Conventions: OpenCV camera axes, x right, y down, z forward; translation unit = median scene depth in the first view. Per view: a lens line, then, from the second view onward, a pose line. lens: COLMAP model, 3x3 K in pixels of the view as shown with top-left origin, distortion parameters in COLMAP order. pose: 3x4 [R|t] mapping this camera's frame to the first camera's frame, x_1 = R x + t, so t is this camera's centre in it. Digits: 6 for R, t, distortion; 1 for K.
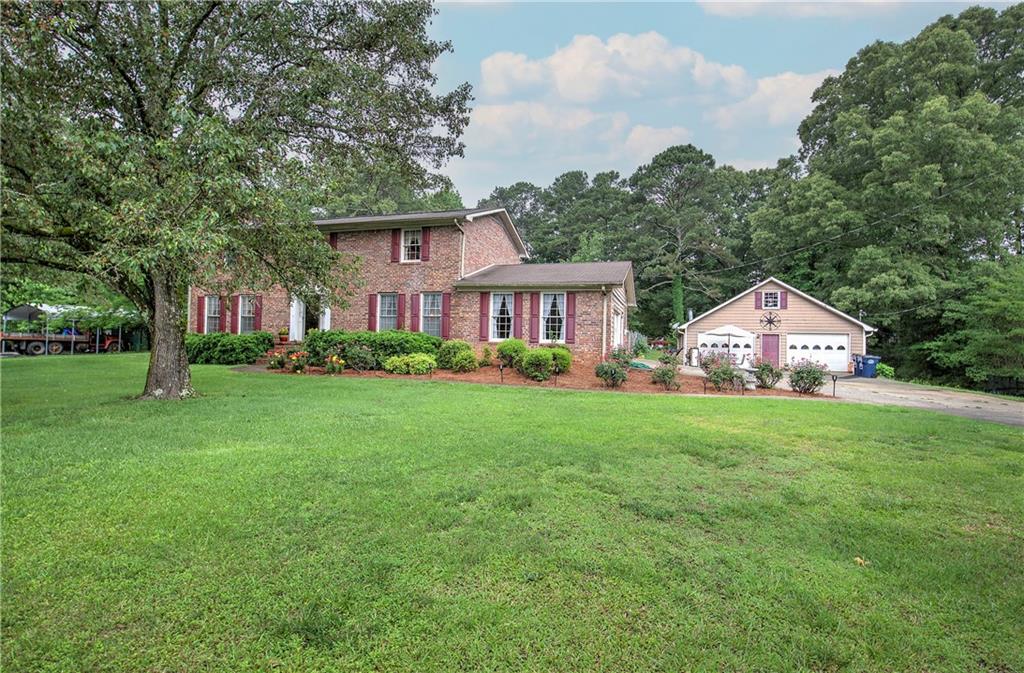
lens RADIAL K [[488.9, 0, 511.7], [0, 488.9, 332.9], [0, 0, 1]] dist [0.004405, -0.002749]
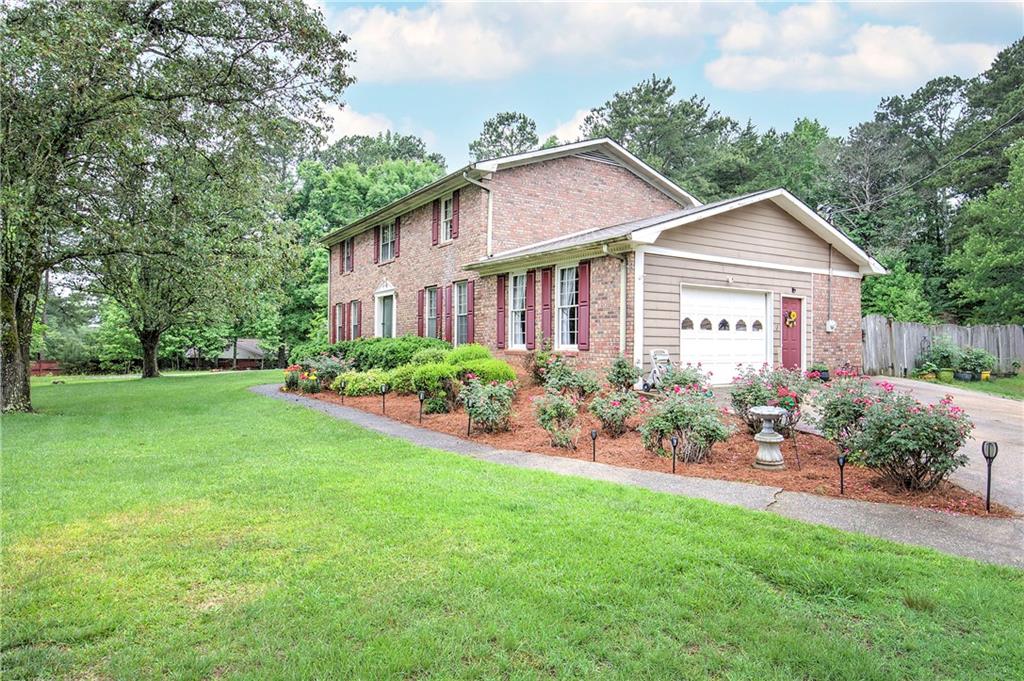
lens RADIAL K [[638.0, 0, 519.0], [0, 638.0, 337.1], [0, 0, 1]] dist [0.017102, -0.017367]
pose [[0.769551, -0.029136, -0.637921, 0.366780], [0.025397, 0.999565, -0.015017, 0.009897], [0.638081, -0.004645, 0.769956, 0.252335]]
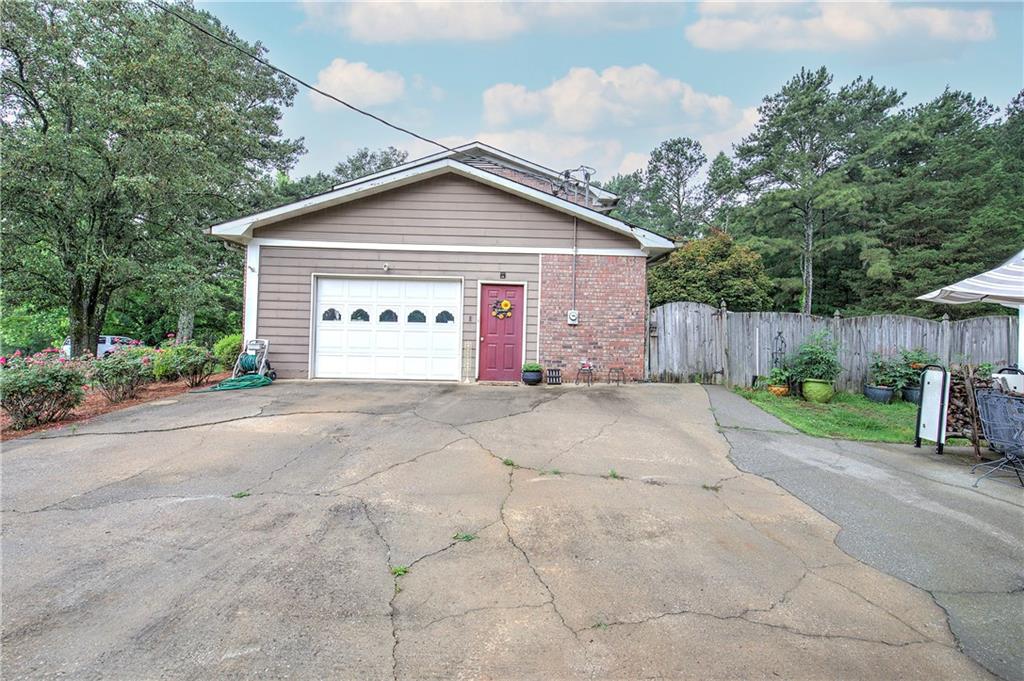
lens RADIAL K [[488.9, 0, 518.9], [0, 488.9, 337.4], [0, 0, 1]] dist [0.004405, -0.002749]
pose [[0.301368, -0.027583, -0.953109, 0.550042], [0.002486, 0.999601, -0.028143, 0.023529], [0.953505, 0.006112, 0.301316, 0.747094]]
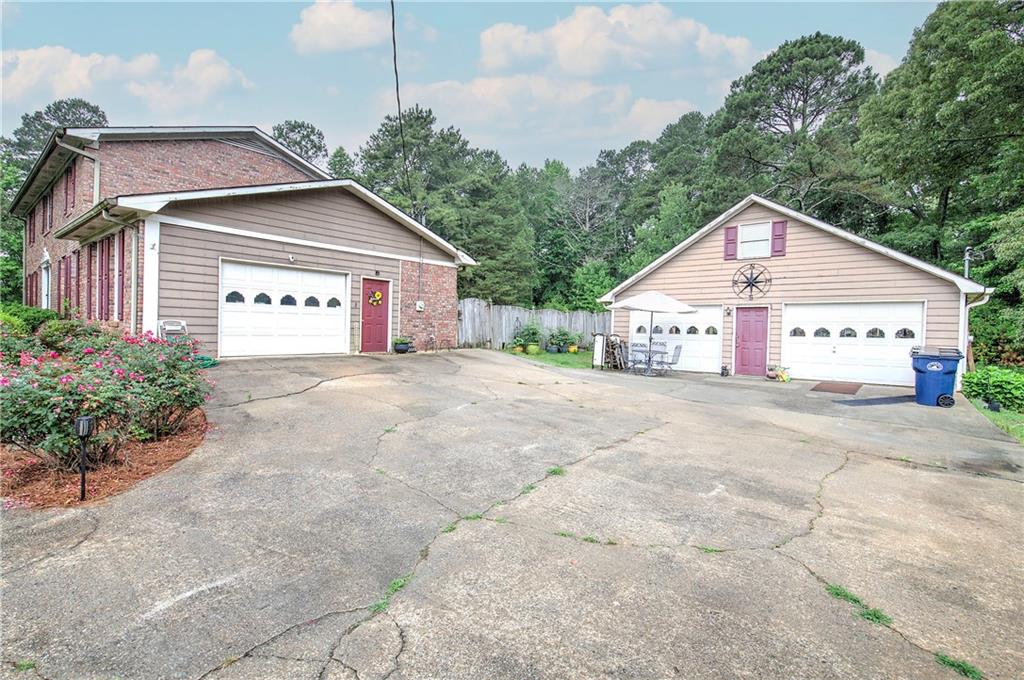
lens RADIAL K [[488.9, 0, 518.4], [0, 488.9, 339.5], [0, 0, 1]] dist [0.004405, -0.002749]
pose [[0.919359, 0.004157, -0.393398, 0.521434], [0.007762, 0.999558, 0.028703, 0.020344], [0.393344, -0.029441, 0.918920, 0.443595]]
